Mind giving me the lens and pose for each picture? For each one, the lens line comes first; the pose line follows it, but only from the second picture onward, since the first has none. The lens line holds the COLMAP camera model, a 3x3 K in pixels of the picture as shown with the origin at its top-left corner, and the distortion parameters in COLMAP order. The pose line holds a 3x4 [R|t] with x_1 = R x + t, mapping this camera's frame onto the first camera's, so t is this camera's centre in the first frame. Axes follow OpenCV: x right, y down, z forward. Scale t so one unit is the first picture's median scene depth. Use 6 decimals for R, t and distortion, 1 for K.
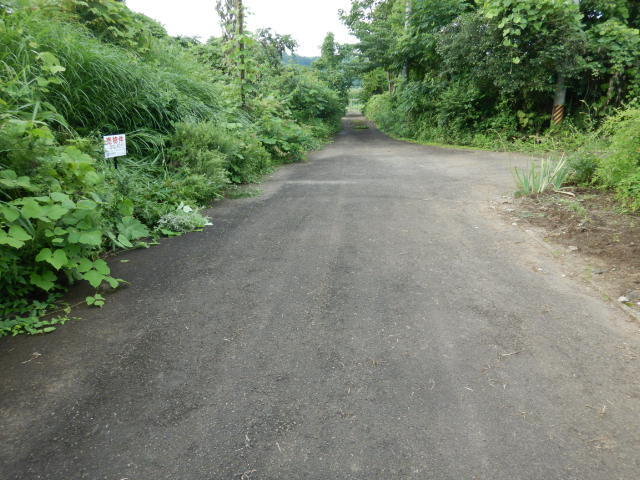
lens RADIAL K [[442.0, 0, 319.4], [0, 442.0, 239.7], [0, 0, 1]] dist [0.004593, -0.000098]
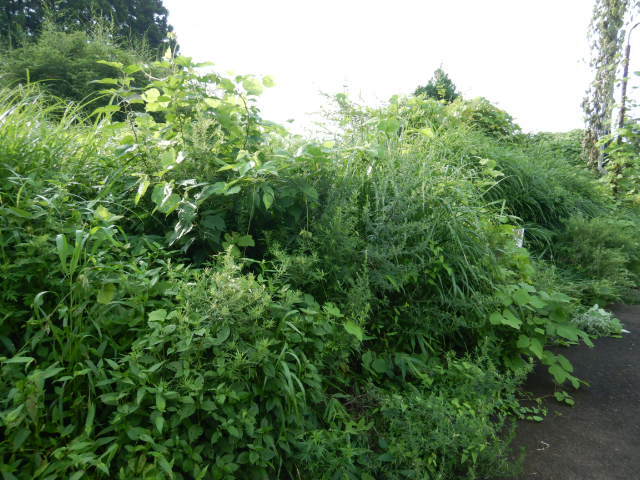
lens RADIAL K [[442.0, 0, 319.7], [0, 442.0, 240.2], [0, 0, 1]] dist [0.004593, -0.000098]
pose [[0.812943, 0.055617, -0.579682, -0.203828], [-0.169946, 0.974756, -0.144810, 0.016536], [0.556994, 0.216237, 0.801872, -0.079356]]
